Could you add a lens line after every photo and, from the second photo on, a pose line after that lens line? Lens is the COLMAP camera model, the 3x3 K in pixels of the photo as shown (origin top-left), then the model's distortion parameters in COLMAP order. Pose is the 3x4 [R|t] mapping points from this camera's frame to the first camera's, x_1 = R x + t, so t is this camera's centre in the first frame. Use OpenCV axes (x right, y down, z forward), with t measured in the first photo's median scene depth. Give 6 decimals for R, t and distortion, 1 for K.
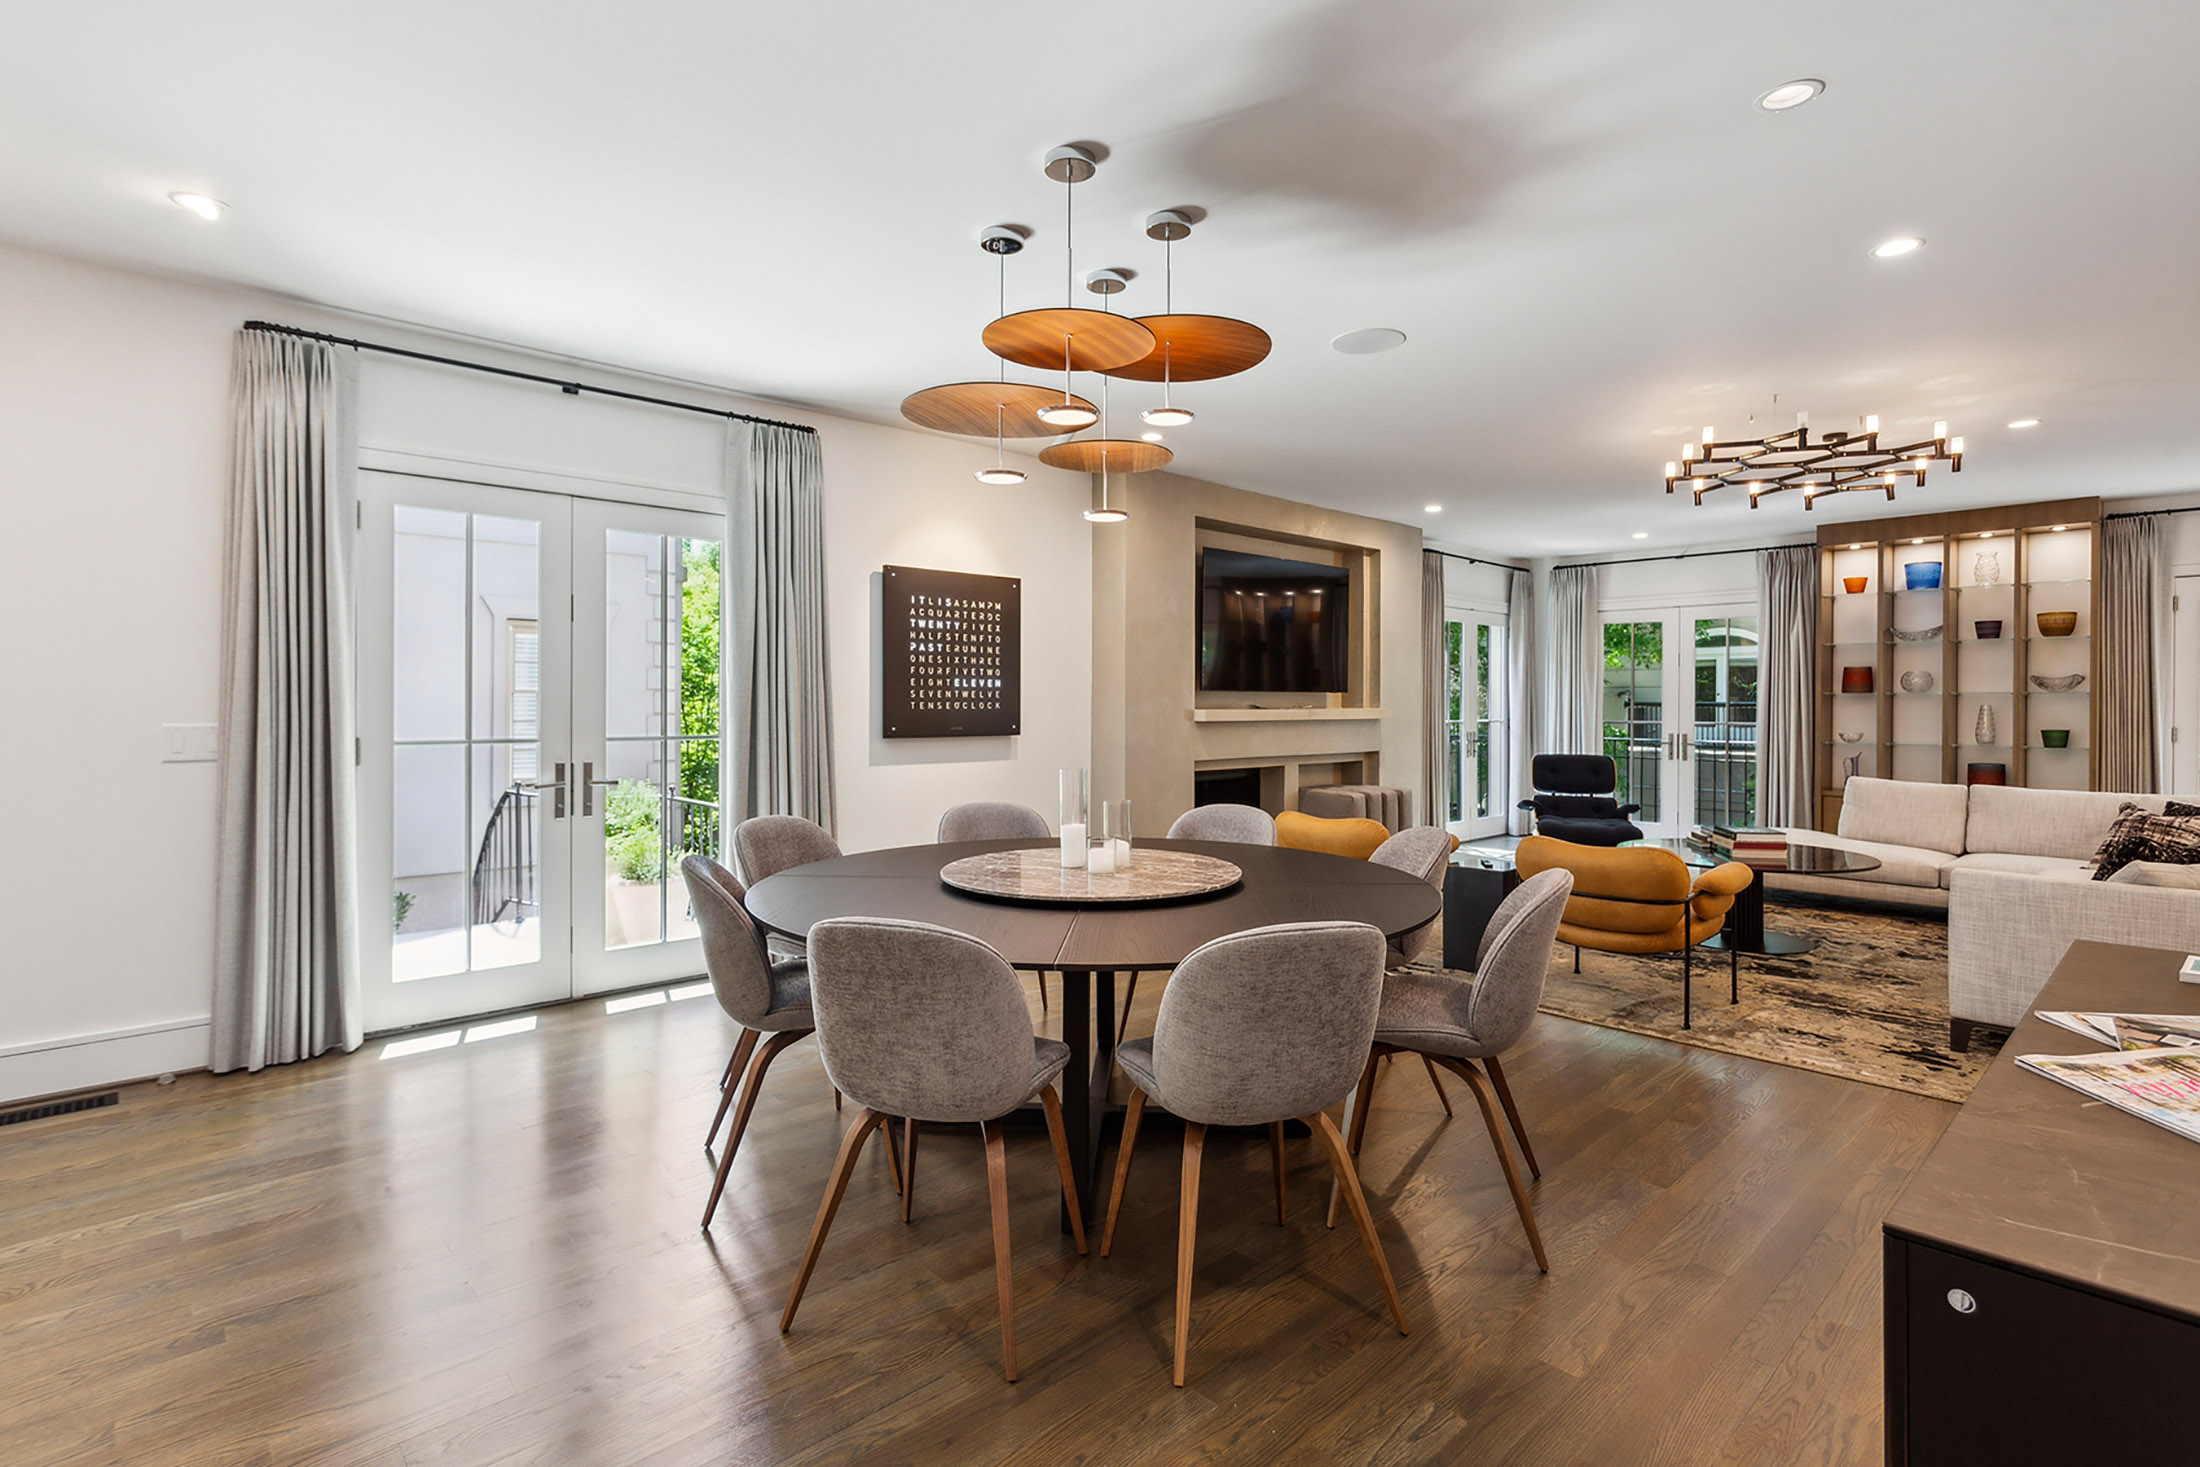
lens RADIAL K [[1058.1, 0, 1083.2], [0, 1058.1, 704.5], [0, 0, 1]] dist [0.004429, 0.002038]
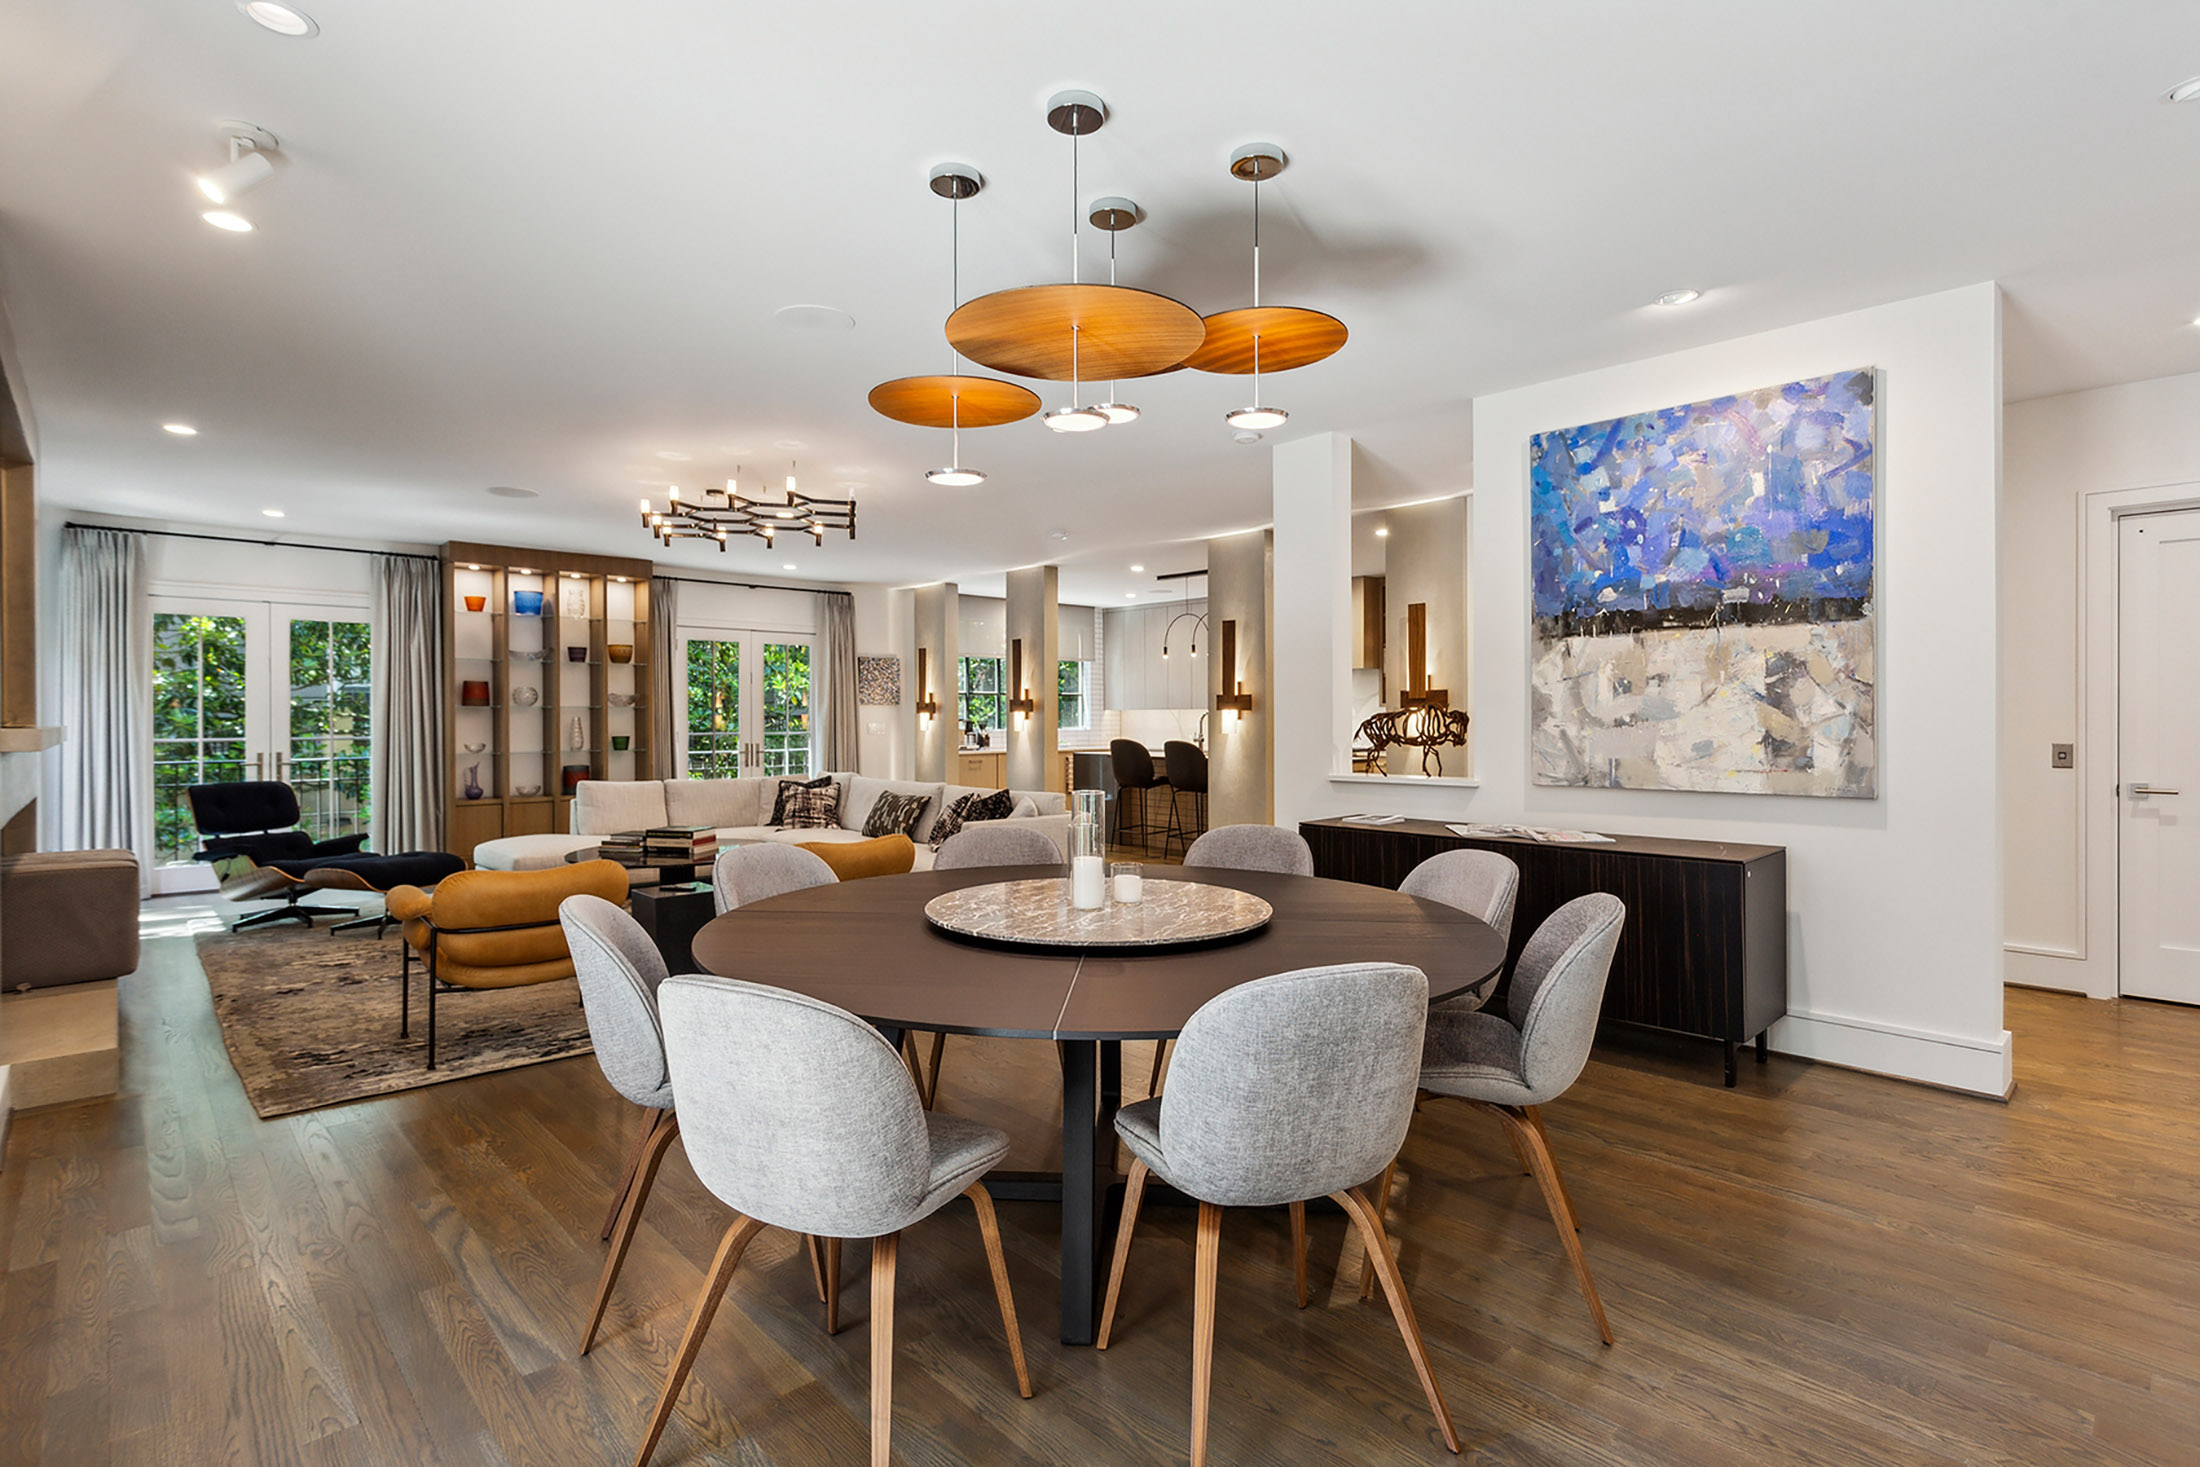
lens RADIAL K [[1058.1, 0, 1100.3], [0, 1058.1, 728.5], [0, 0, 1]] dist [0.004429, 0.002038]
pose [[-0.006471, -0.014092, 0.999880, -0.339759], [0.003609, 0.999894, 0.014115, -0.000963], [-0.999973, 0.003700, -0.006419, 0.396421]]
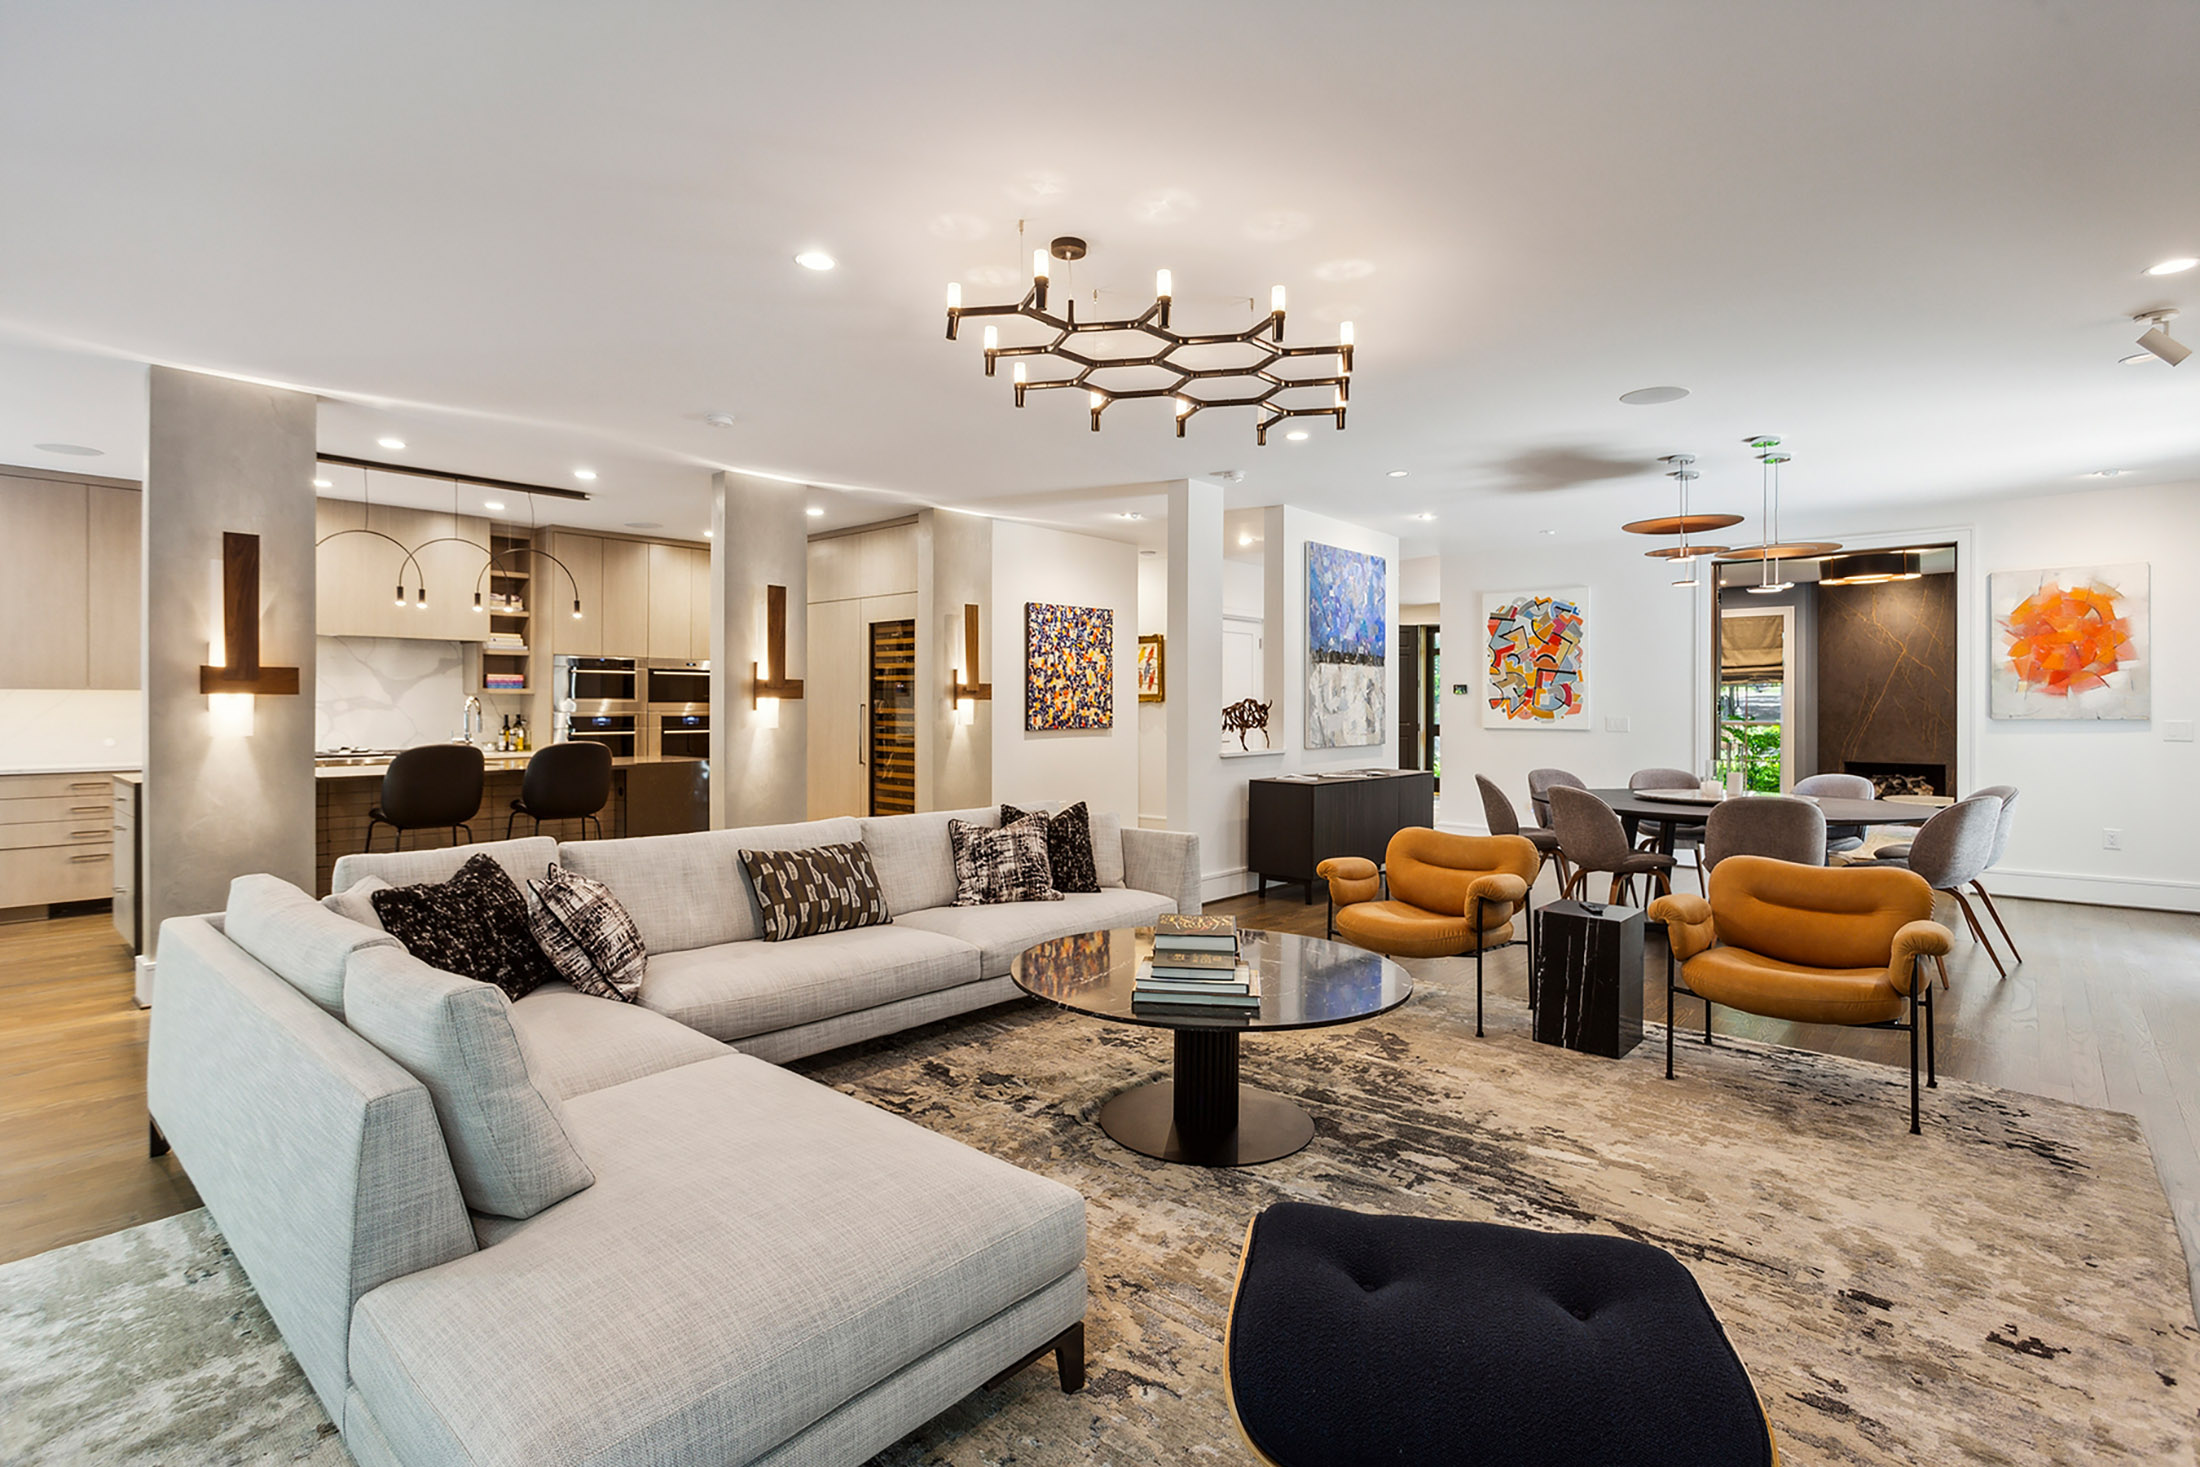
lens RADIAL K [[1058.1, 0, 1106.3], [0, 1058.1, 706.0], [0, 0, 1]] dist [0.004429, 0.002038]
pose [[-0.995093, -0.005815, -0.098775, 0.511746], [-0.005782, 0.999983, -0.000626, 0.001253], [0.098777, -0.000052, -0.995110, 1.098216]]
